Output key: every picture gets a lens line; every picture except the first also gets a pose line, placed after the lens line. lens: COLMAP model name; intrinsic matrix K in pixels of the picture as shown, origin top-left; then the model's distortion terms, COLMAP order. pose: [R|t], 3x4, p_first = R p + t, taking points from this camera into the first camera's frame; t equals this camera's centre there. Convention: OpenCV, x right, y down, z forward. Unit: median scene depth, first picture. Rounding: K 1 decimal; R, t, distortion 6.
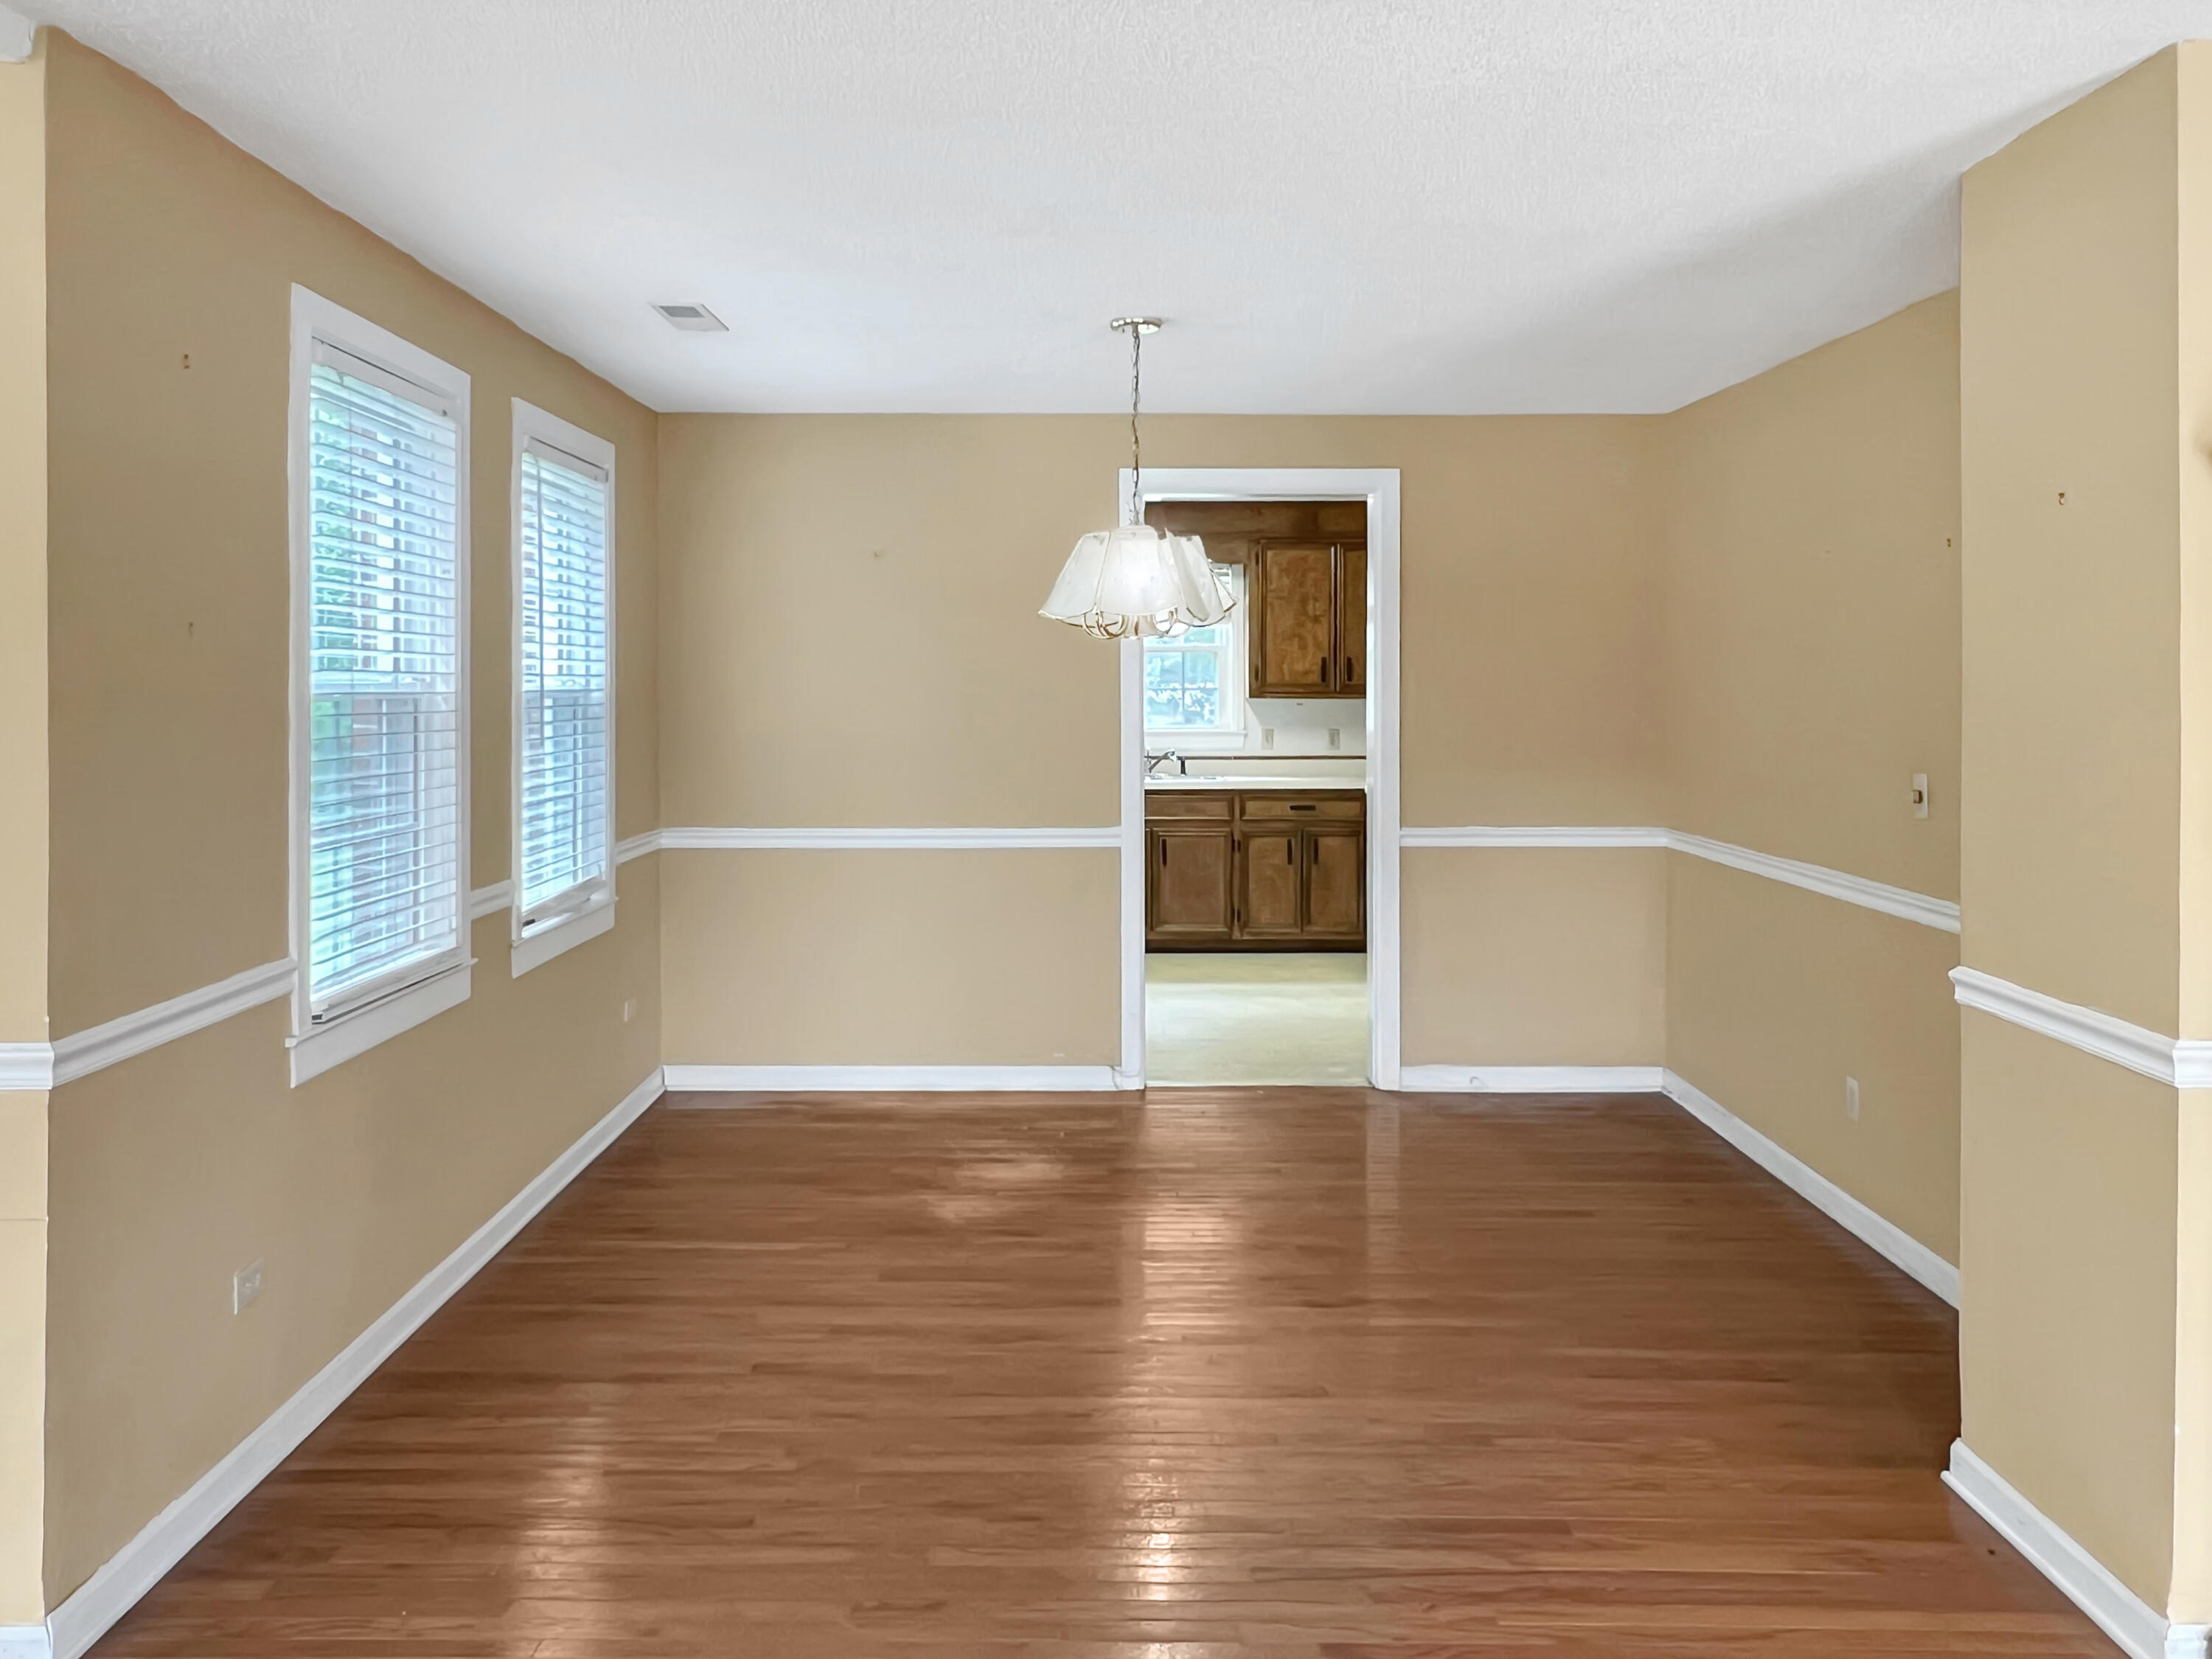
lens RADIAL K [[1677.6, 0, 1104.9], [0, 1677.6, 824.8], [0, 0, 1]] dist [0.000472, 0.000010]
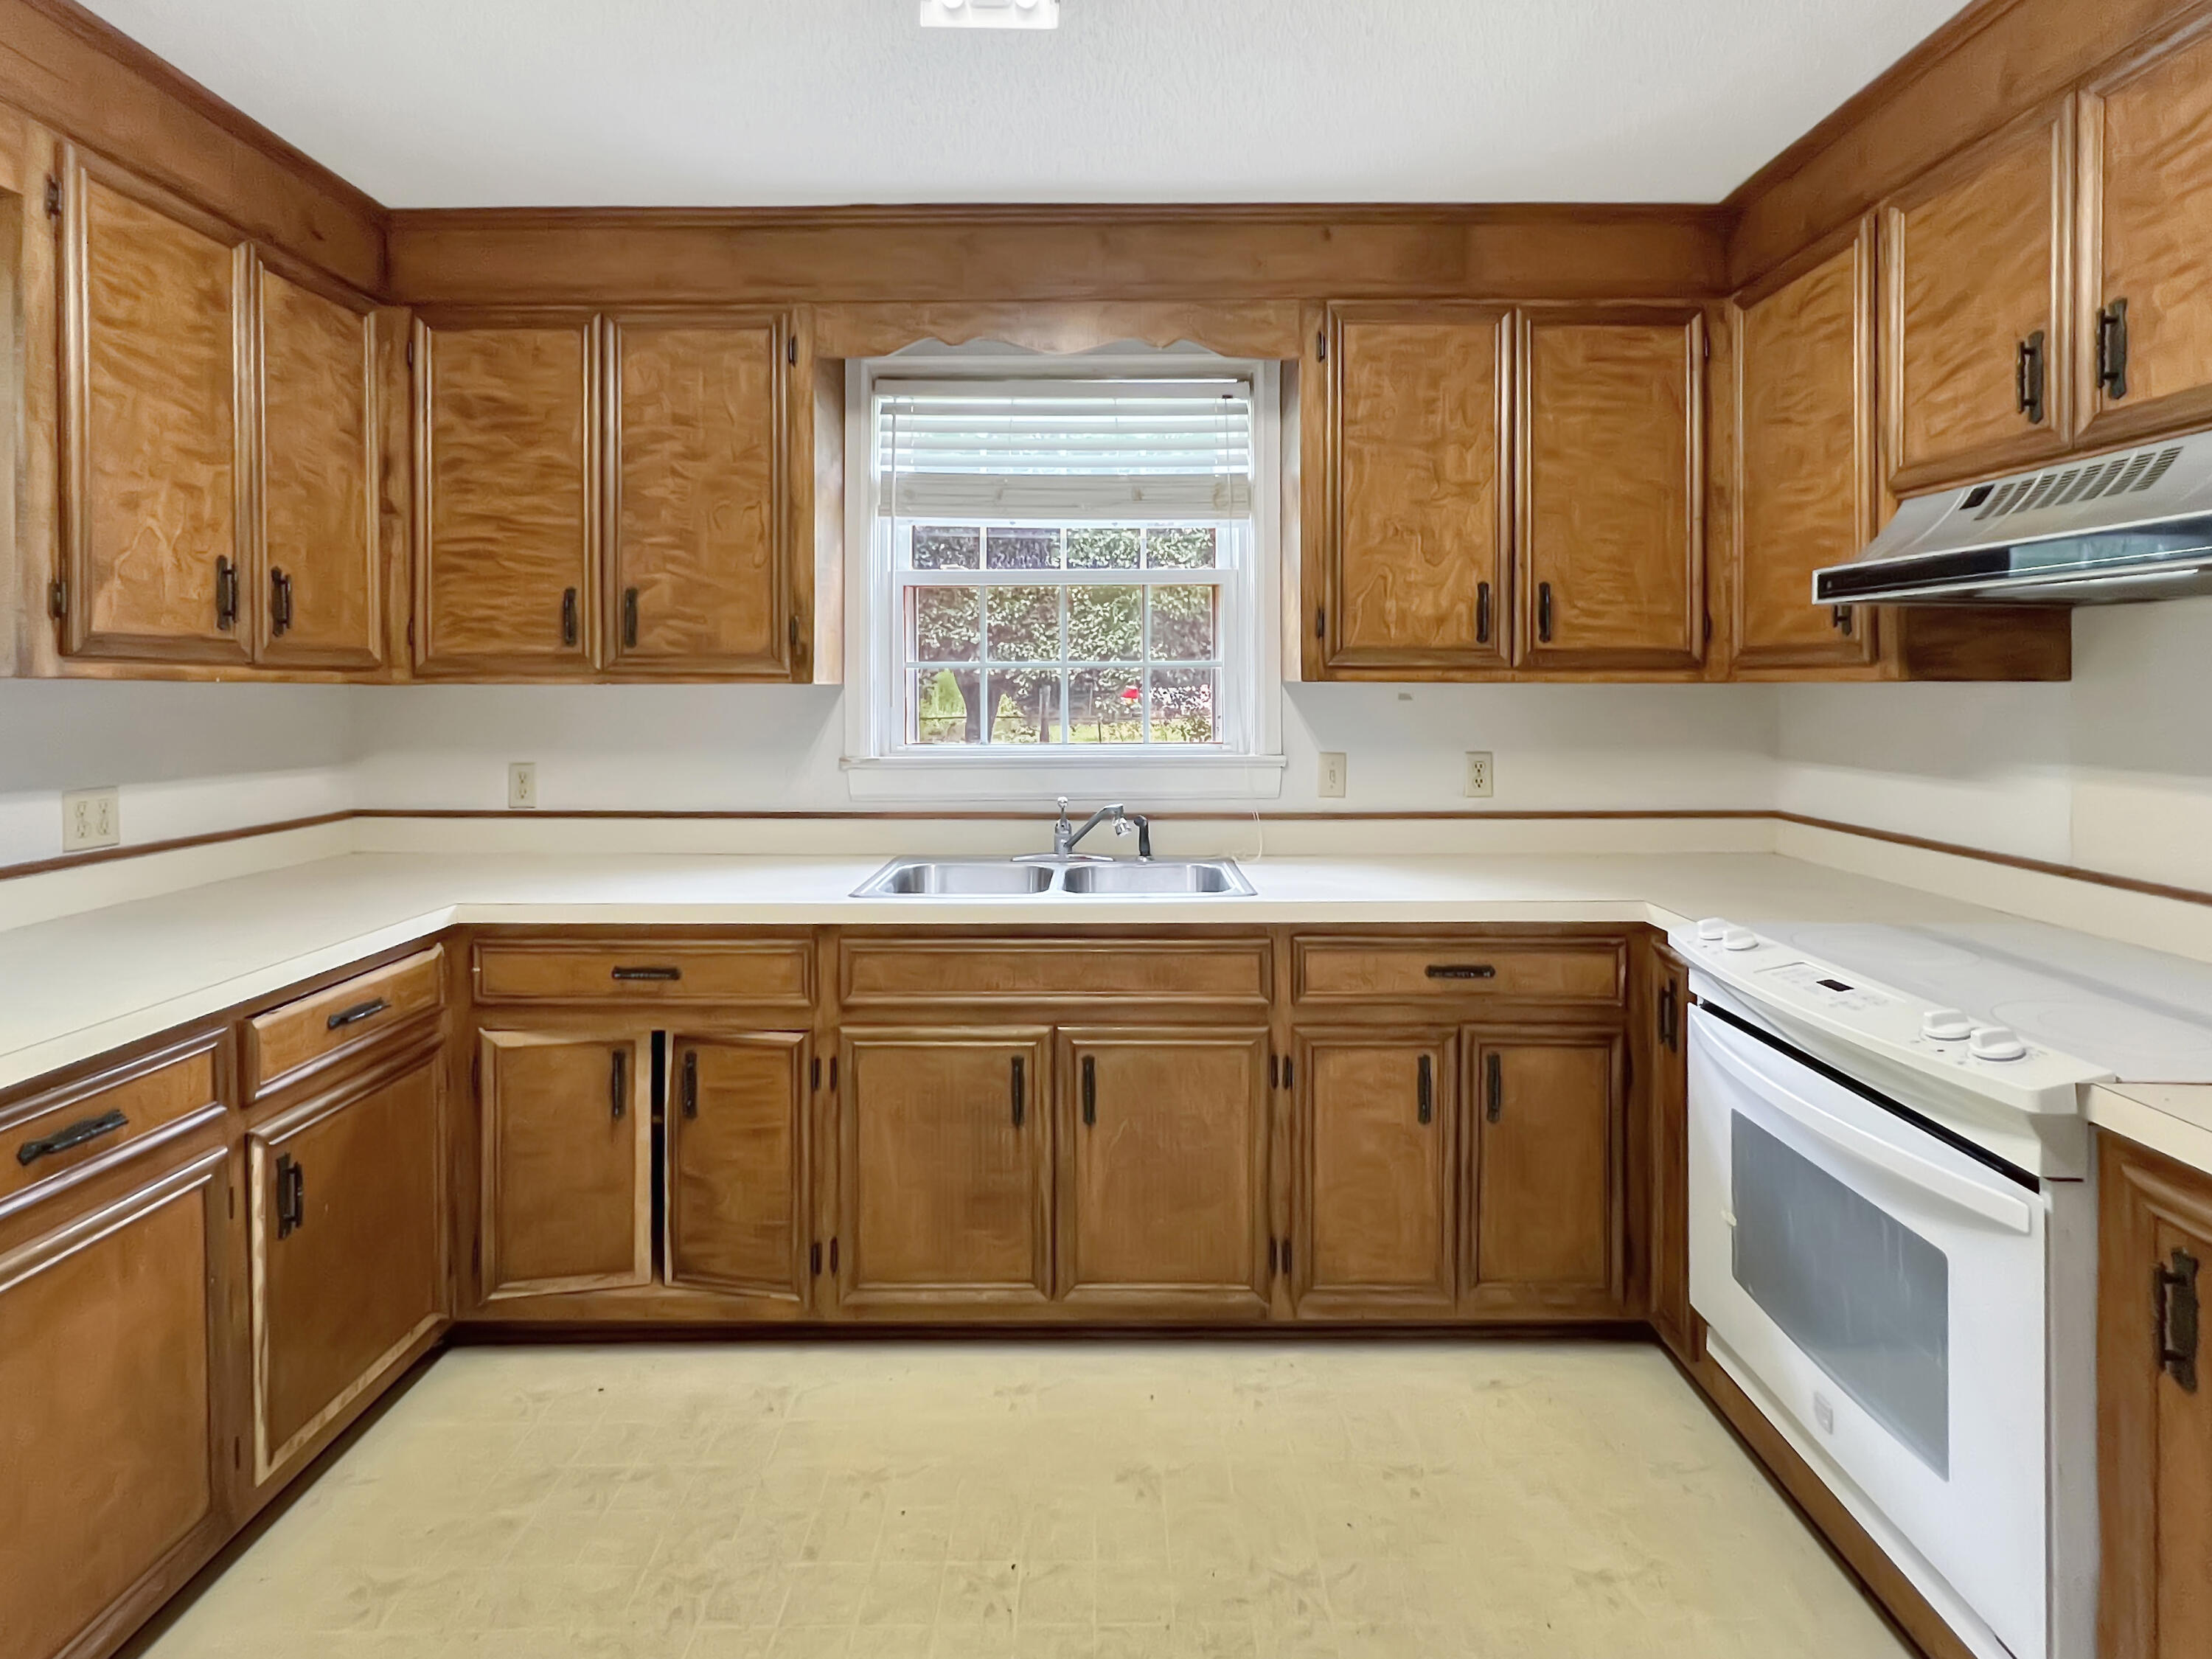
lens RADIAL K [[1034.0, 0, 1100.3], [0, 1034.0, 765.9], [0, 0, 1]] dist [-0.000492, -0.000014]
pose [[0.999692, -0.000474, -0.024793, 0.042416], [0.000331, 0.999983, -0.005779, -0.053355], [0.024795, 0.005769, 0.999676, 0.746400]]
